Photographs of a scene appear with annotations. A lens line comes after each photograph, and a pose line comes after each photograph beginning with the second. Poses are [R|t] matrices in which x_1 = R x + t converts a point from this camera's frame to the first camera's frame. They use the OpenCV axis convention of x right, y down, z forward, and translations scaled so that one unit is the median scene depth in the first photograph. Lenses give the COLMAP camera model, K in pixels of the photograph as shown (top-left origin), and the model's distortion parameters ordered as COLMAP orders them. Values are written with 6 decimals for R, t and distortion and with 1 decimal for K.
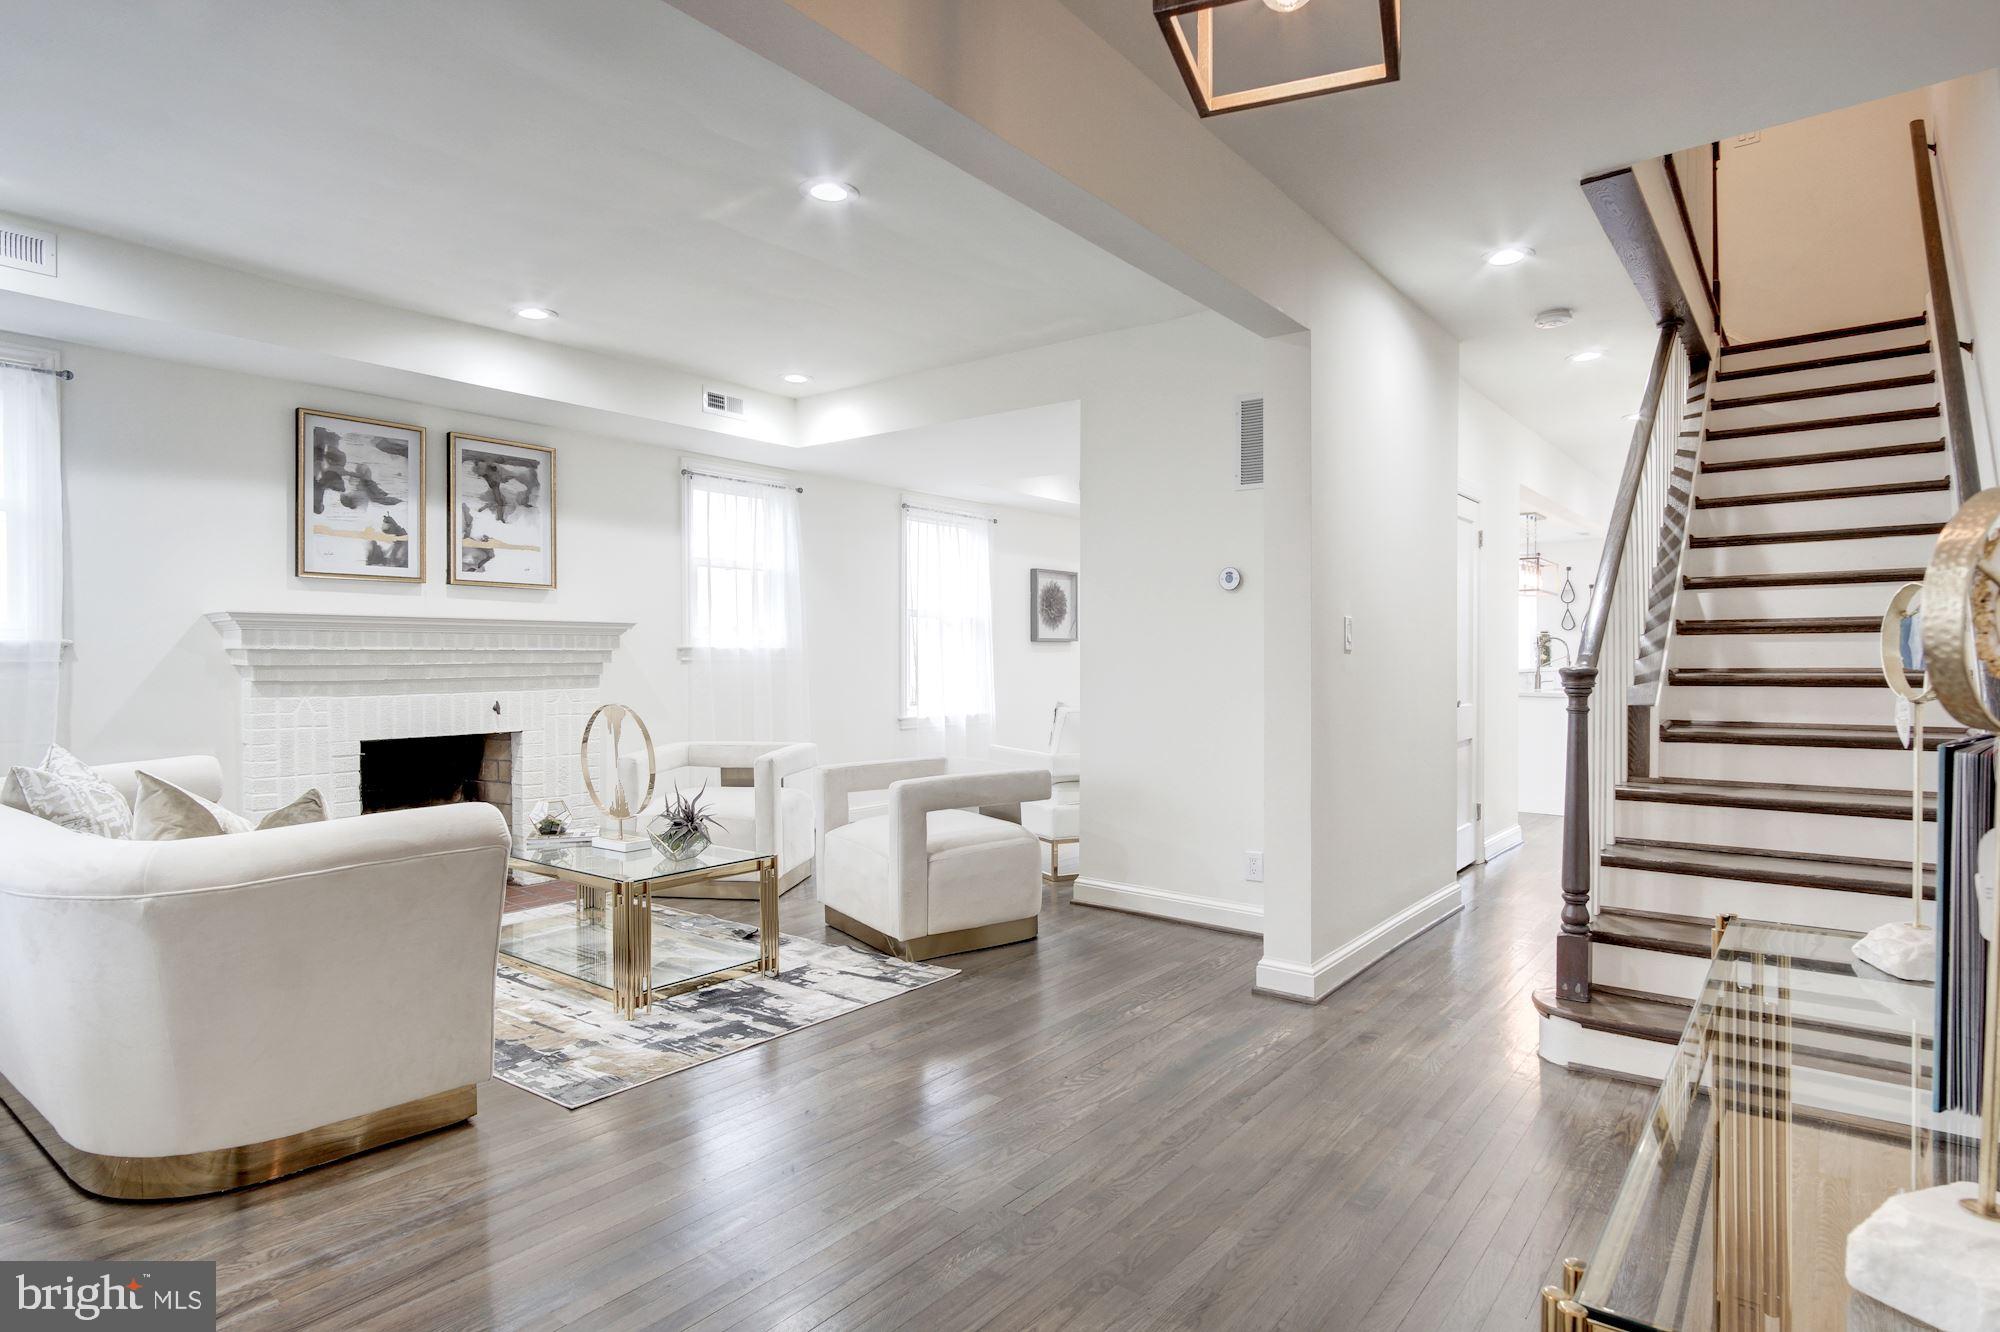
lens RADIAL K [[1081.1, 0, 1005.1], [0, 1081.1, 668.9], [0, 0, 1]] dist [-0.013608, 0.001837]
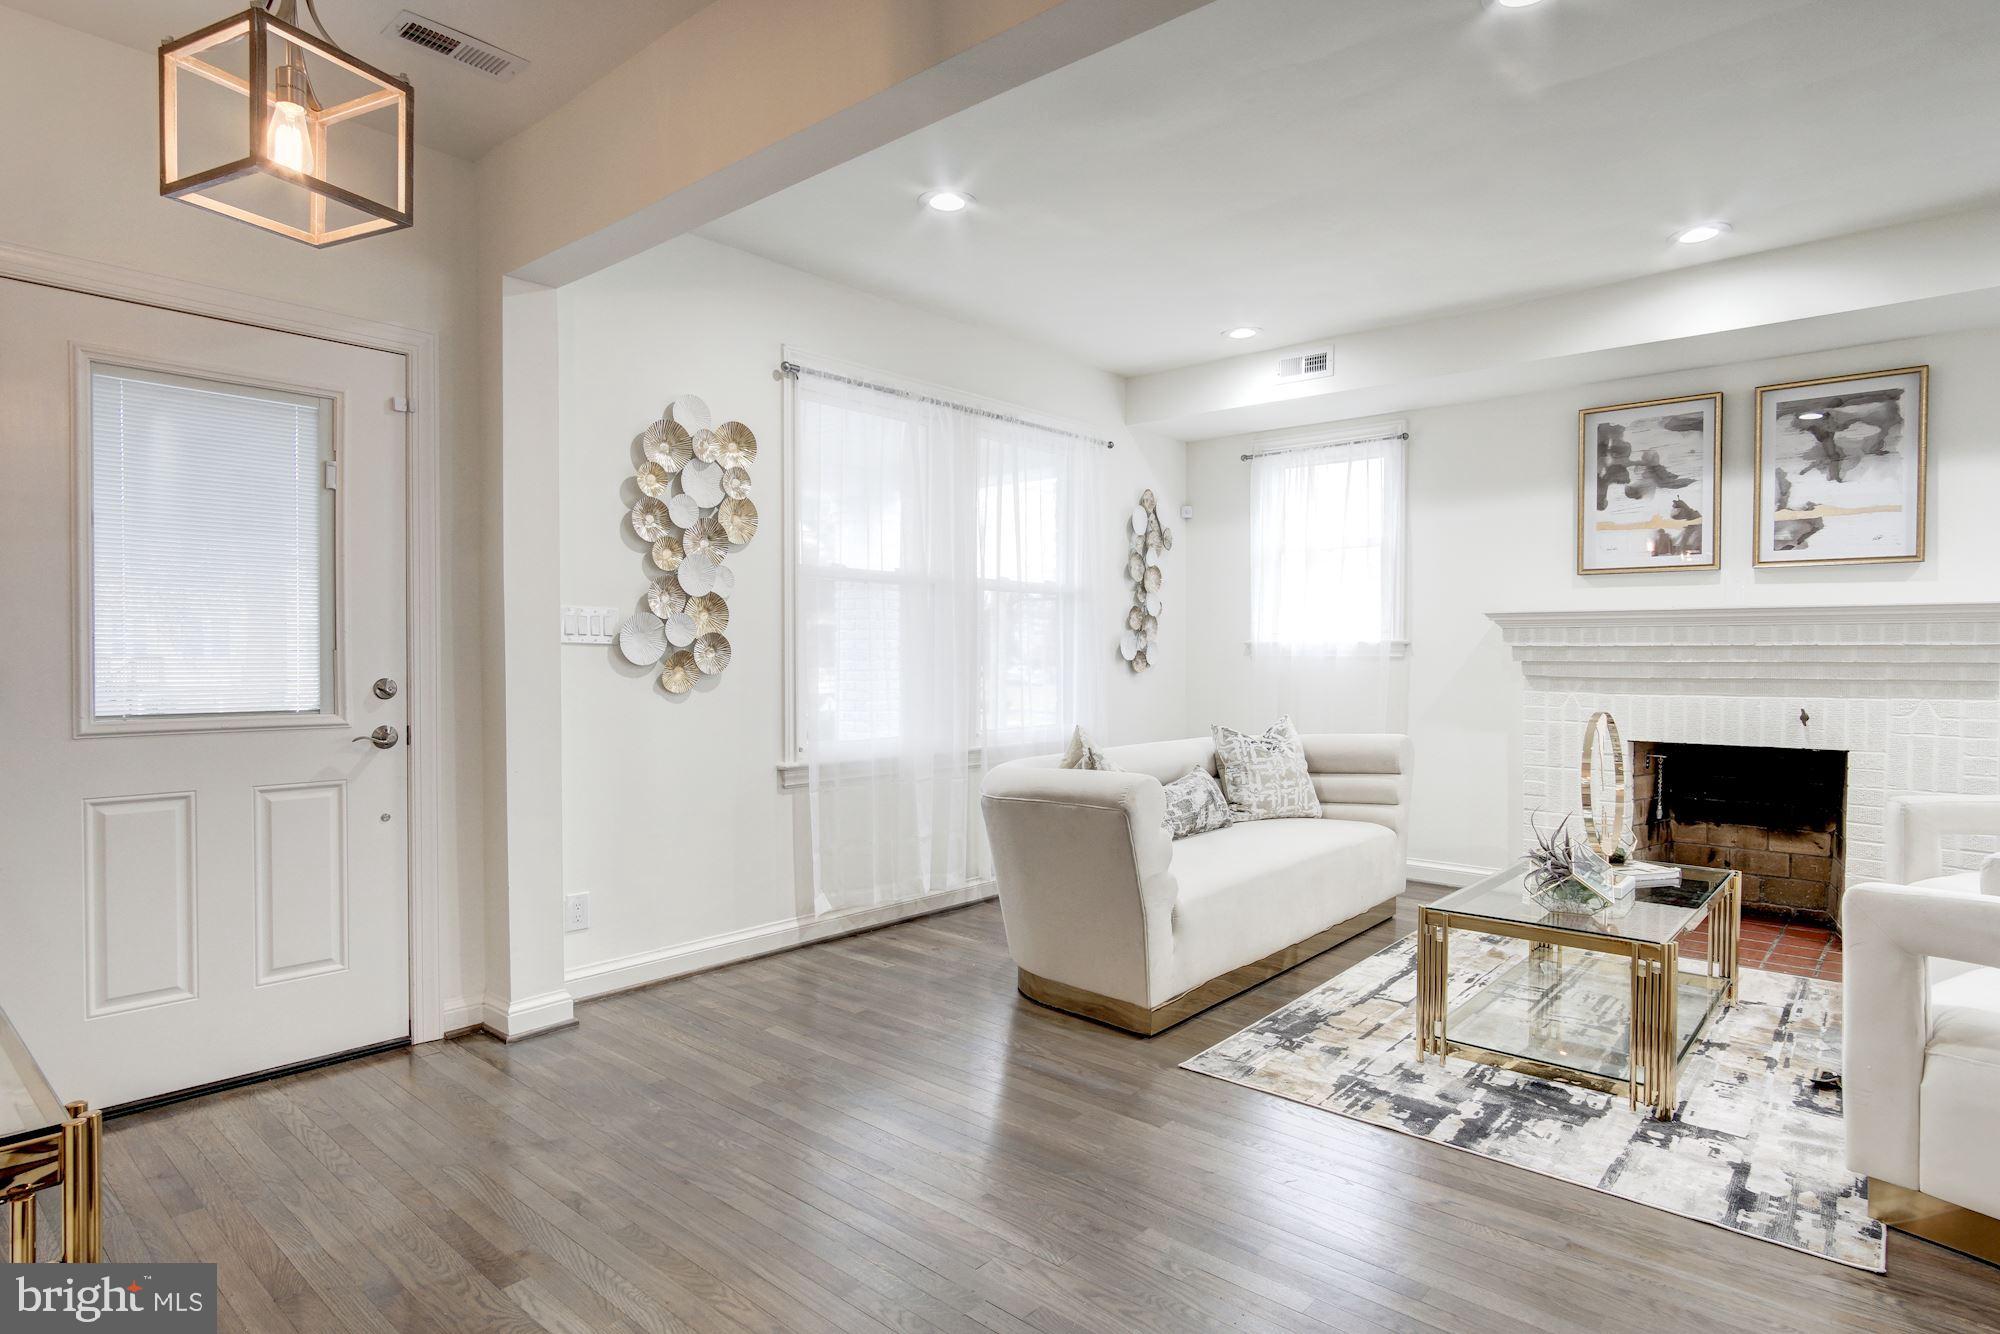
lens RADIAL K [[1081.1, 0, 1003.0], [0, 1081.1, 668.8], [0, 0, 1]] dist [-0.013608, 0.001837]
pose [[-0.059338, 0.015768, -0.998113, 0.397634], [-0.013445, 0.999772, 0.016593, -0.005782], [0.998147, 0.014404, -0.059112, 0.504645]]
